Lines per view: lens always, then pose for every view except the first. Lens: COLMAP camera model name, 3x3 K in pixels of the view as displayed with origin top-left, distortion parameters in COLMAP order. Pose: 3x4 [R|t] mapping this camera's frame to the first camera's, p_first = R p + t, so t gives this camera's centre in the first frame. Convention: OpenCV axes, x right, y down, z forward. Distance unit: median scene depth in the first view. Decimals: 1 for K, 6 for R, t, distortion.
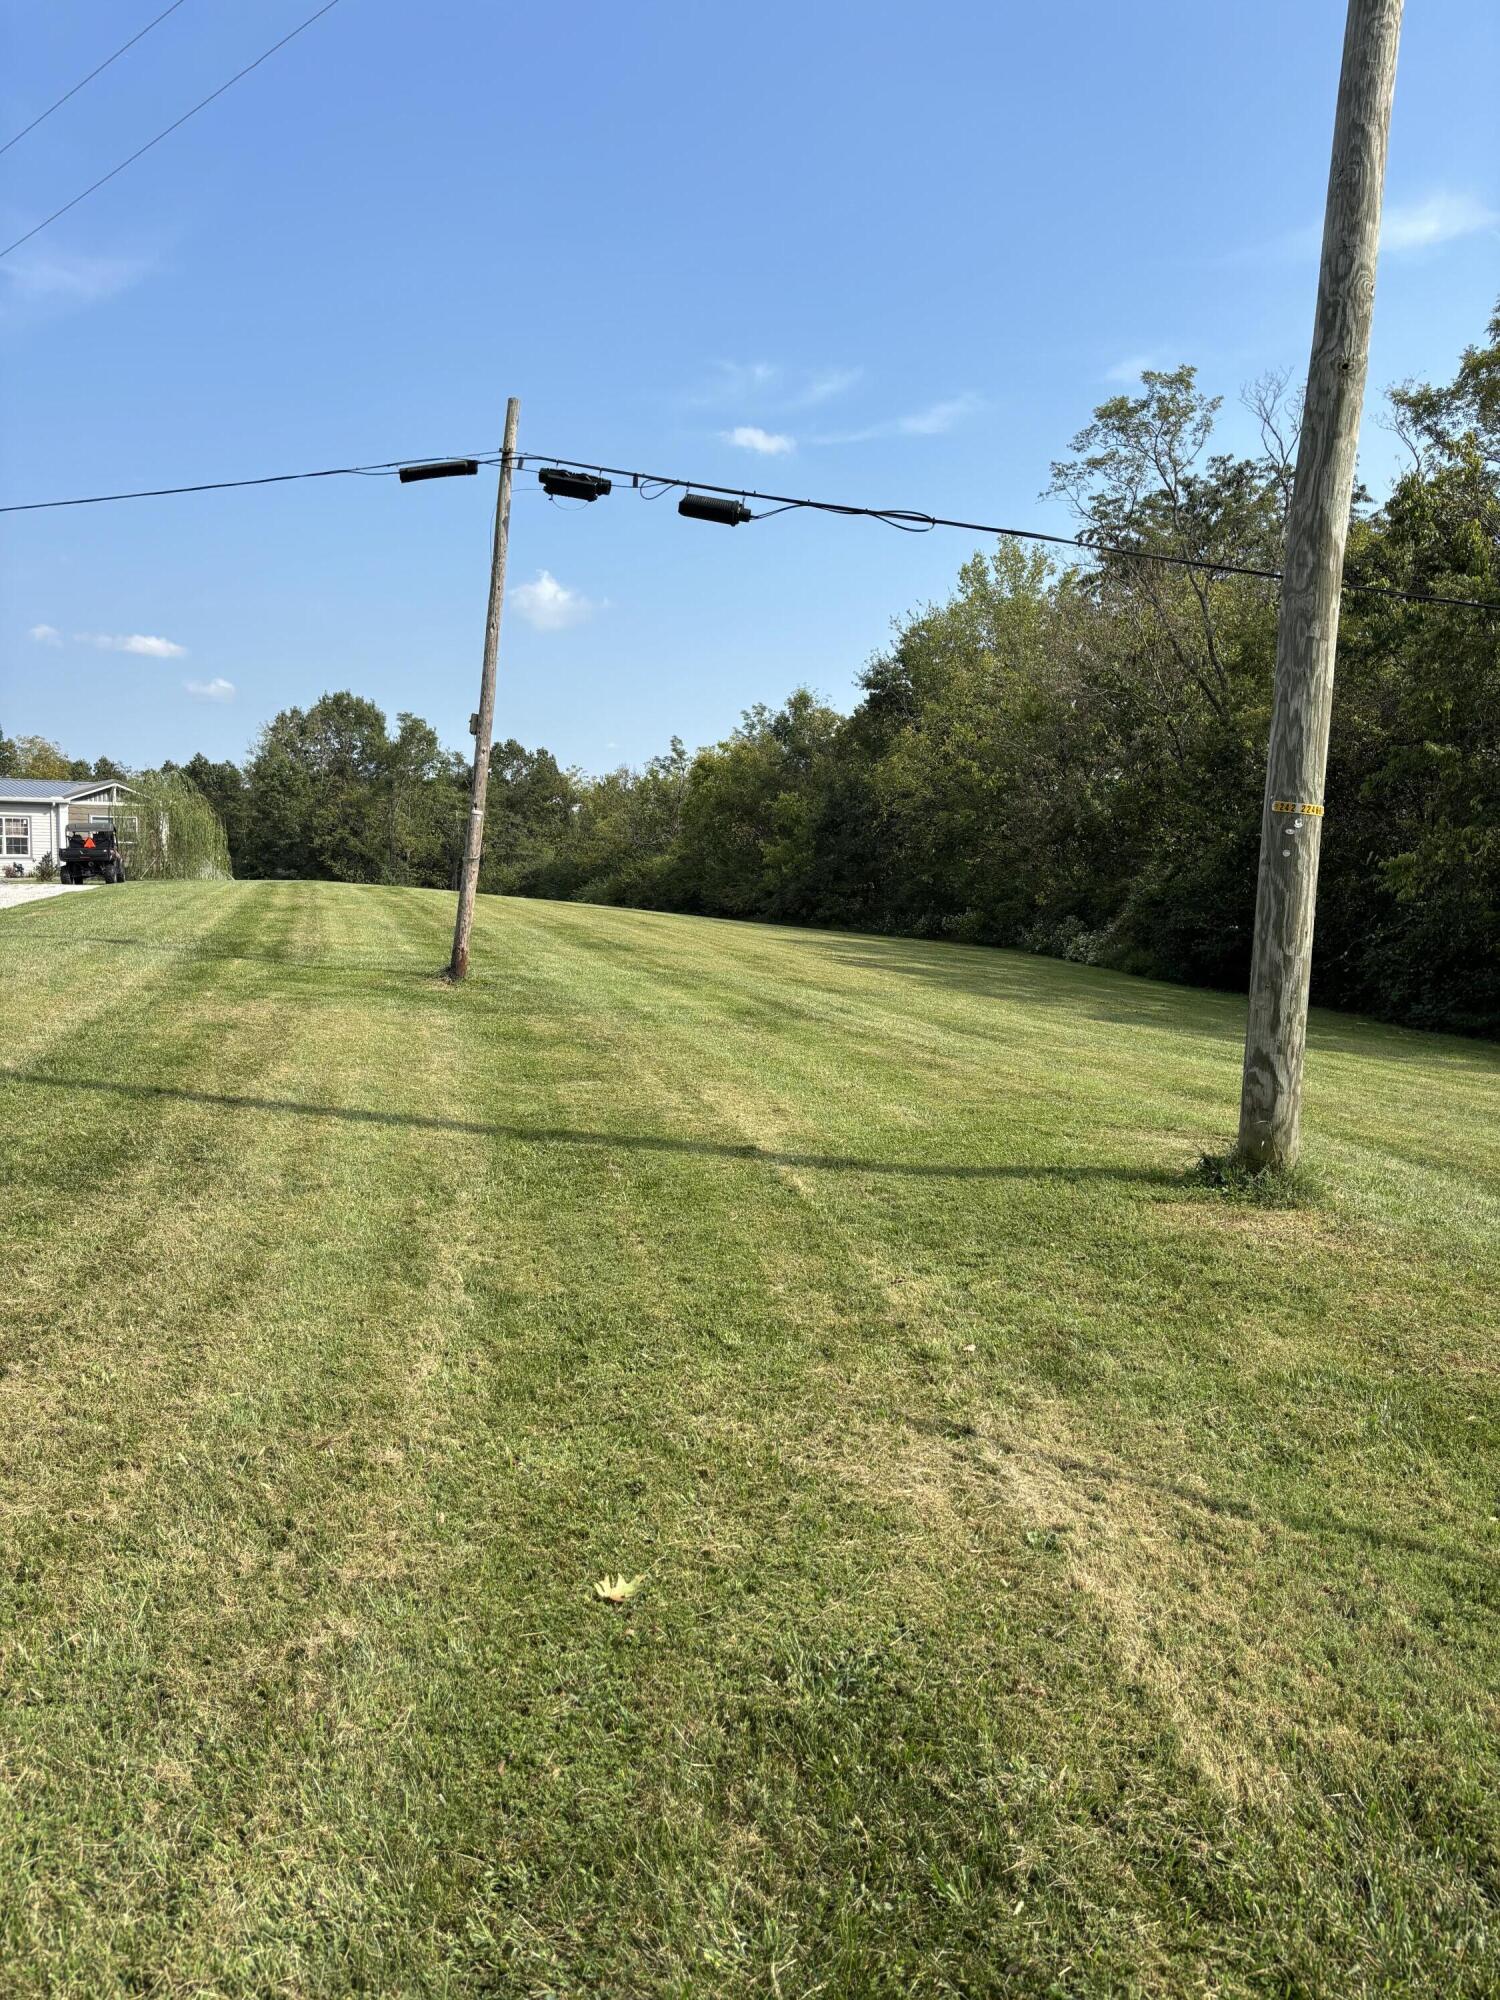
lens RADIAL K [[1501.9, 0, 770.1], [0, 1501.9, 995.1], [0, 0, 1]] dist [0.061577, -0.052525]
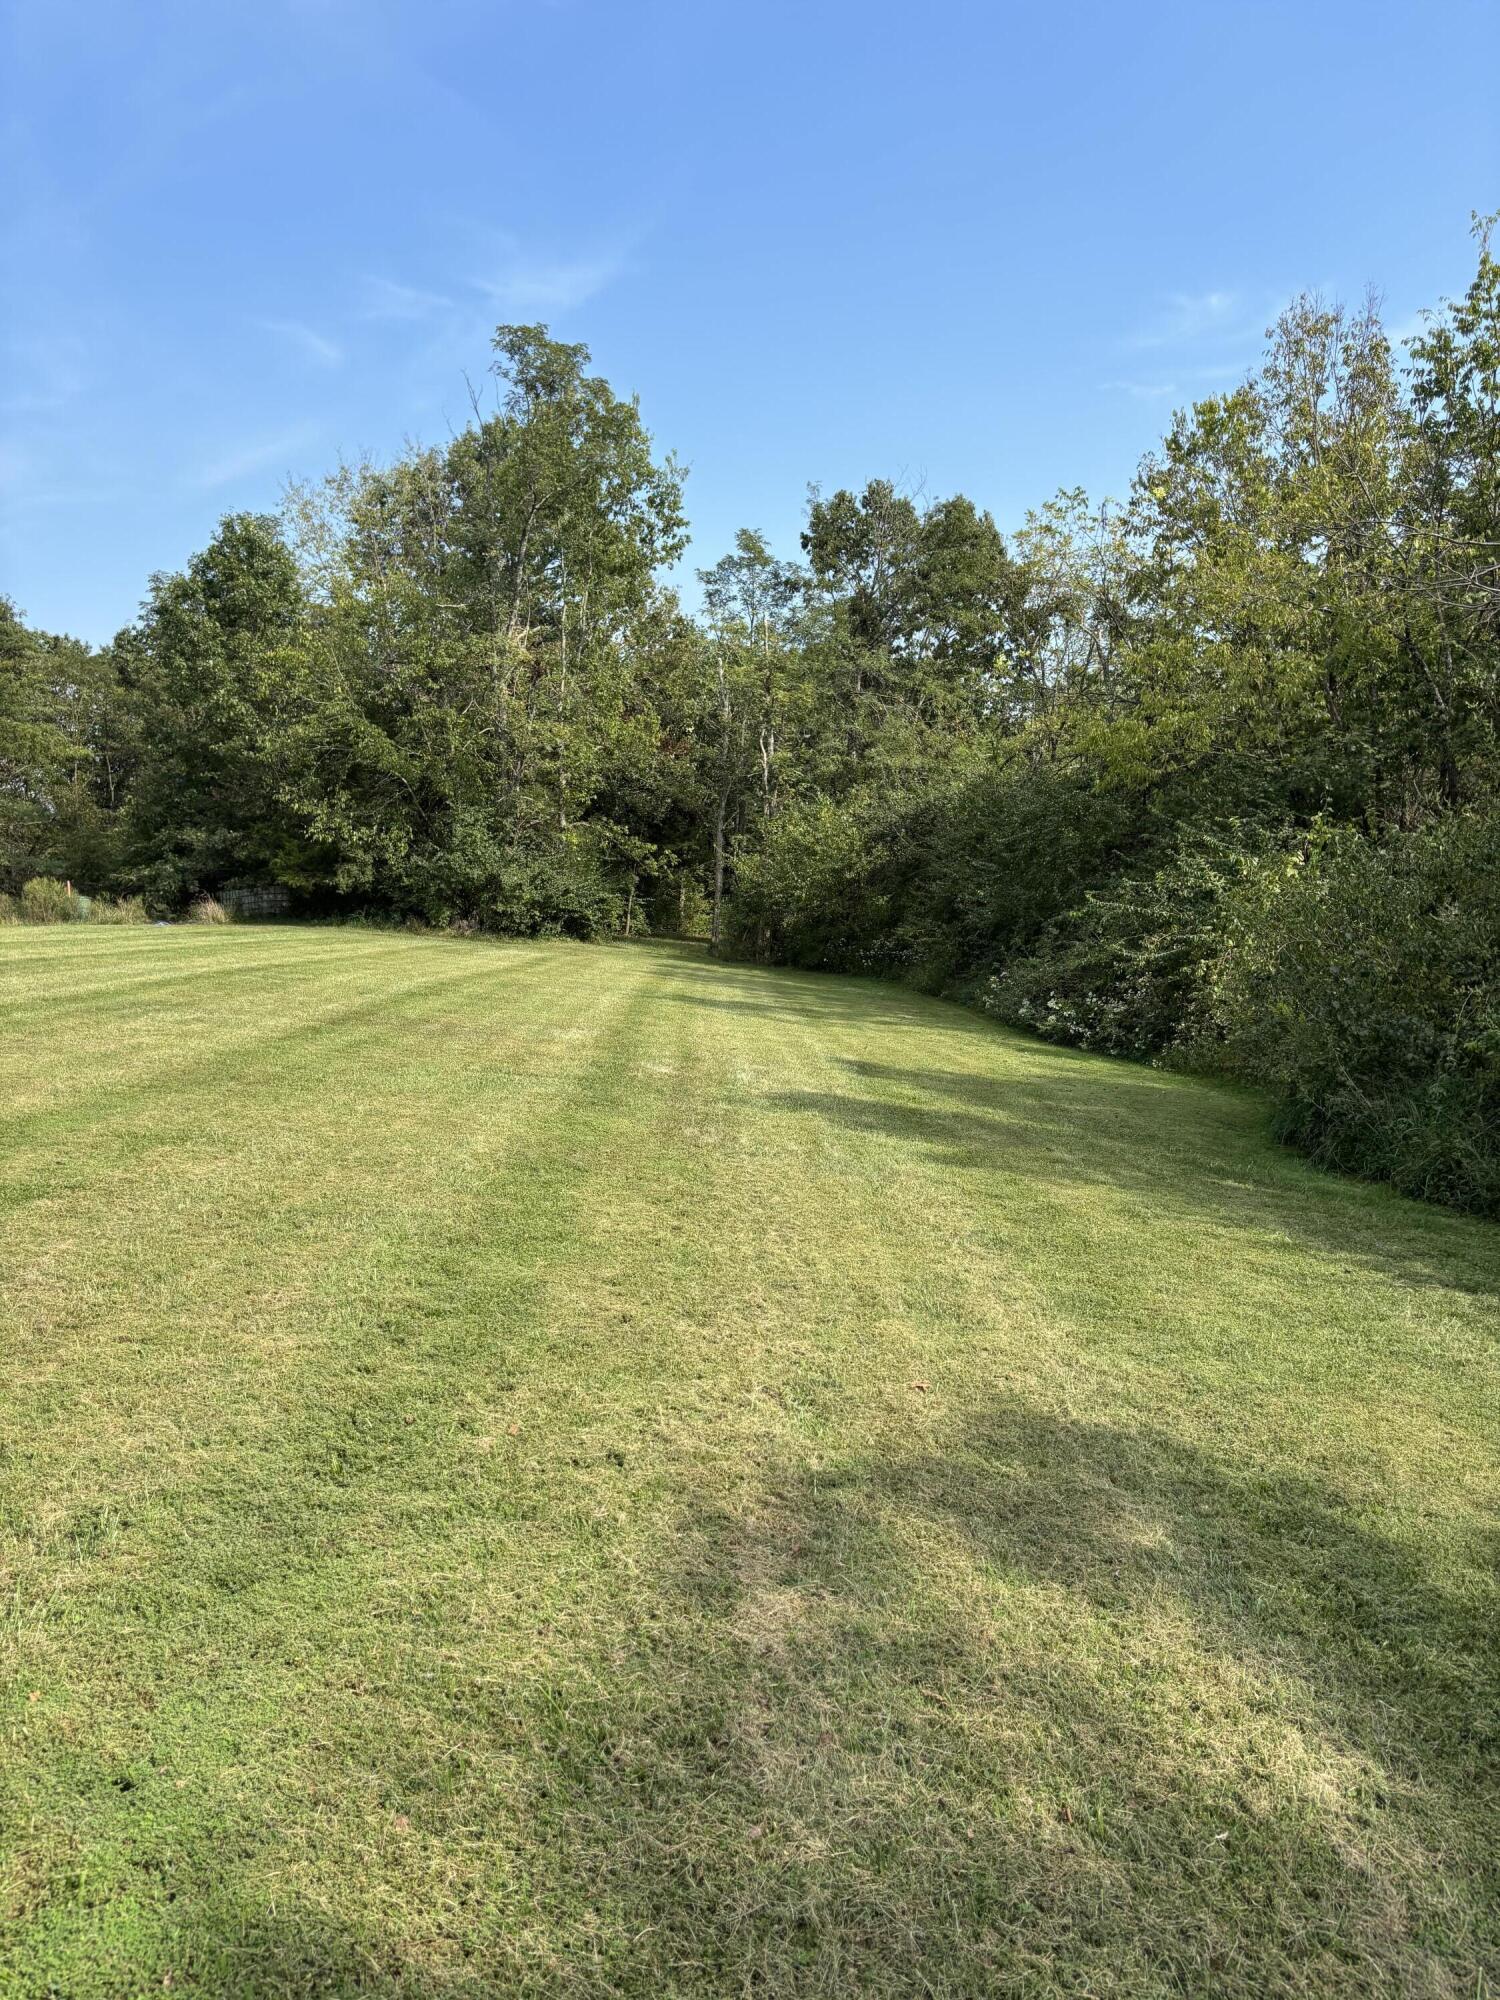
lens RADIAL K [[1501.9, 0, 746.5], [0, 1501.9, 984.7], [0, 0, 1]] dist [0.061577, -0.052525]
pose [[0.954735, 0.006152, -0.297393, -0.111761], [-0.001982, 0.999895, 0.014323, -0.058983], [0.297450, -0.013085, 0.954648, 0.783558]]
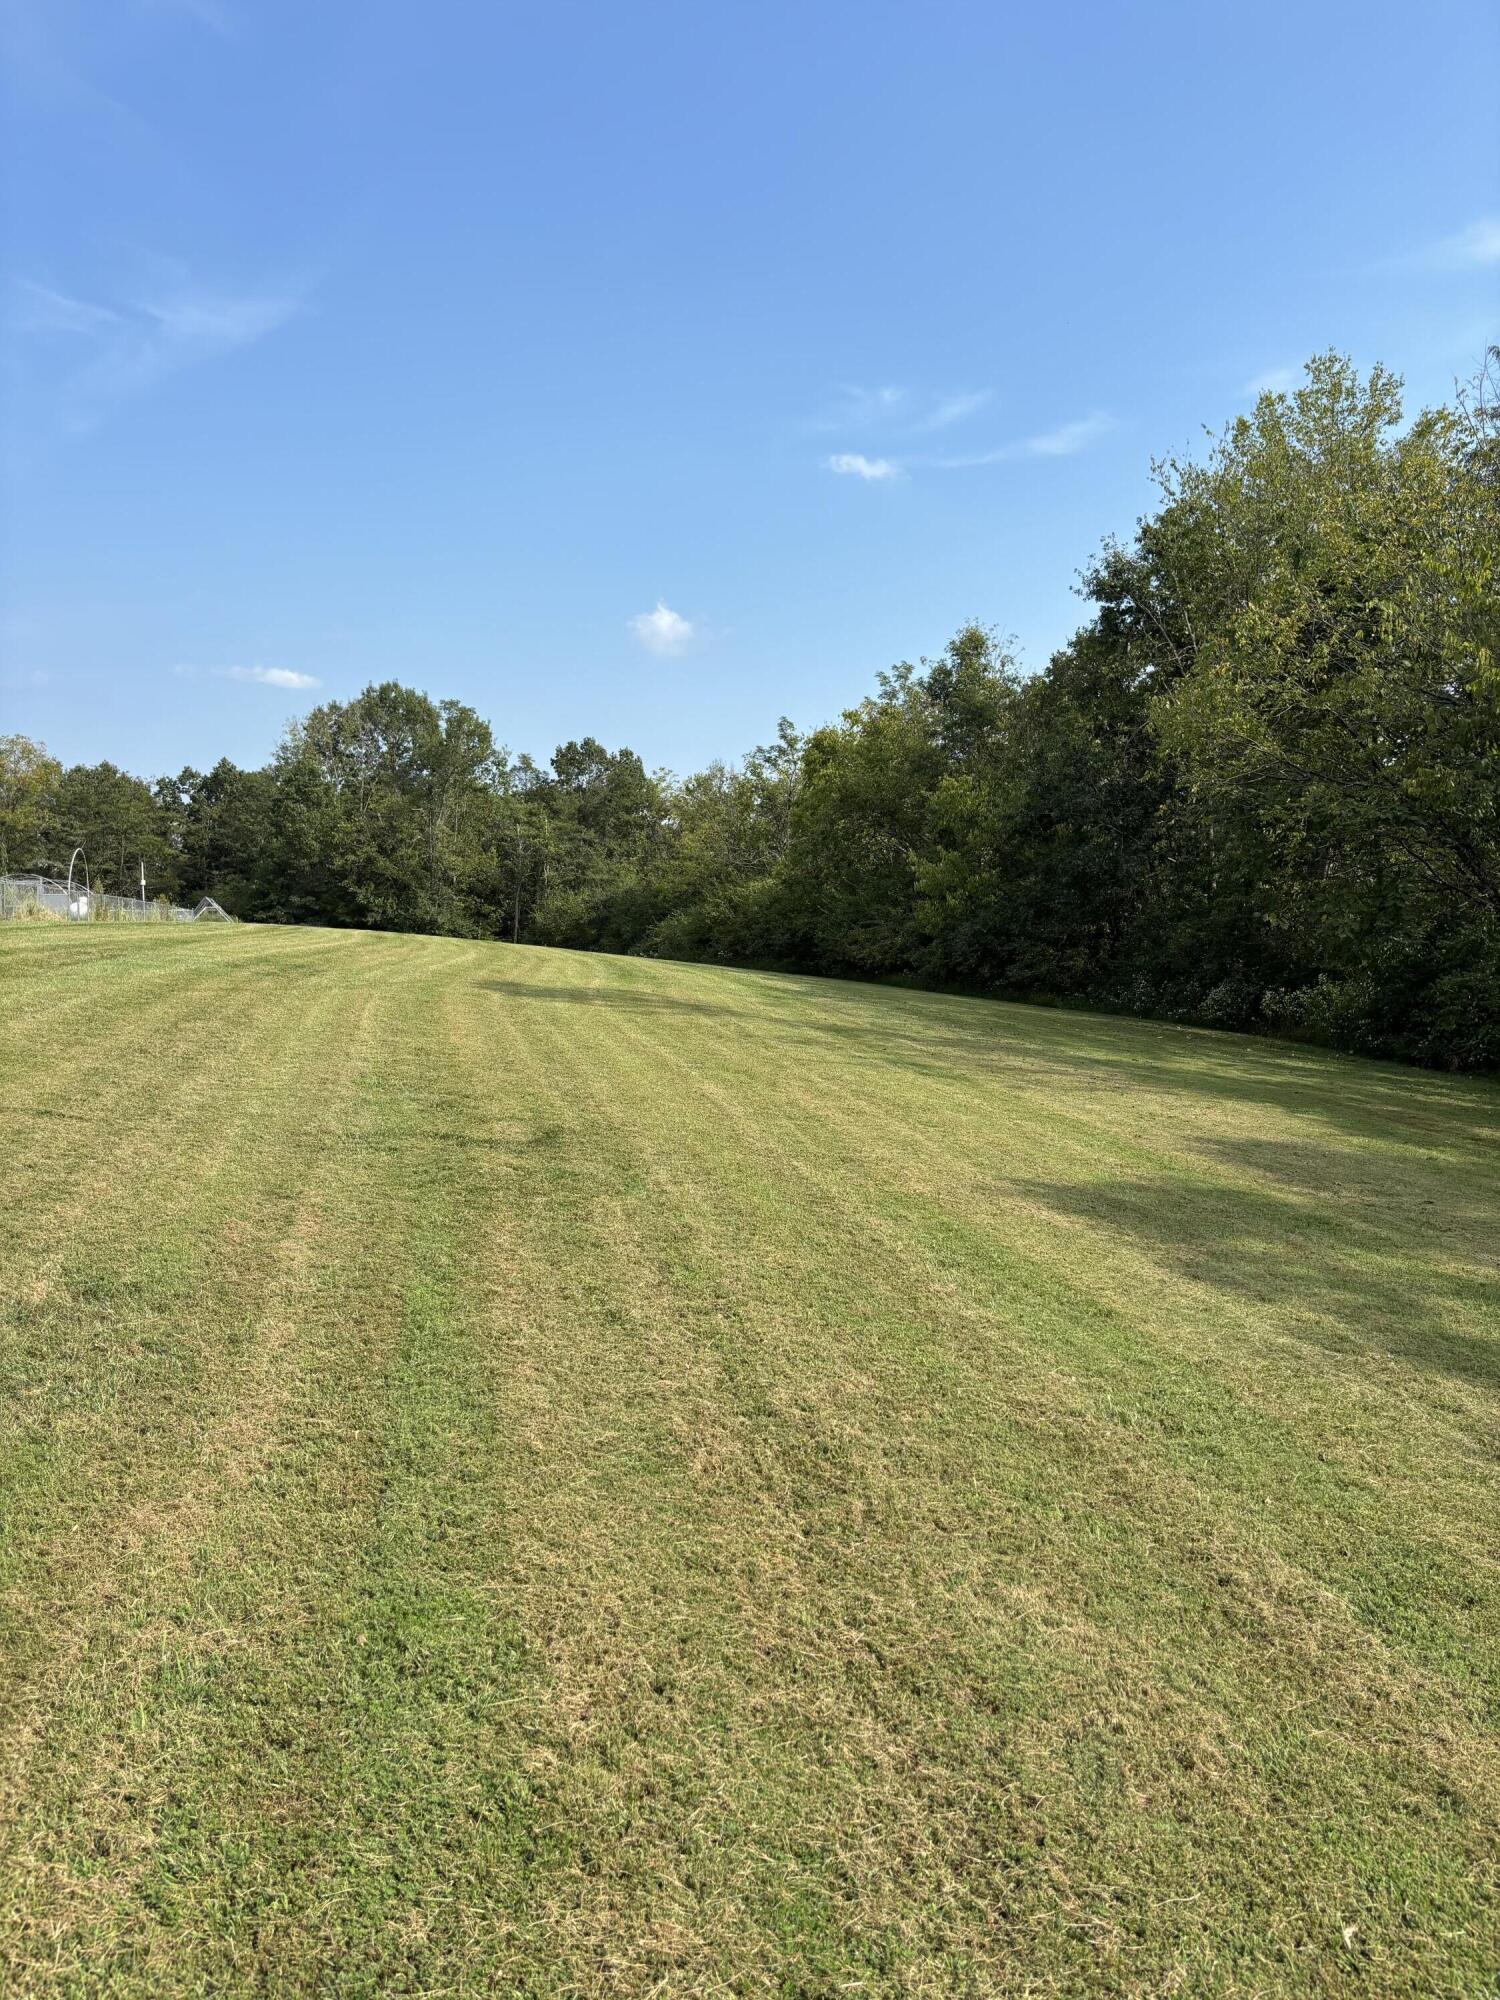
lens RADIAL K [[1501.9, 0, 758.7], [0, 1501.9, 1020.9], [0, 0, 1]] dist [0.061577, -0.052525]
pose [[0.996163, 0.009818, -0.086968, -0.009726], [-0.009888, 0.999951, -0.000372, -0.021756], [0.086960, 0.001230, 0.996211, 0.248703]]
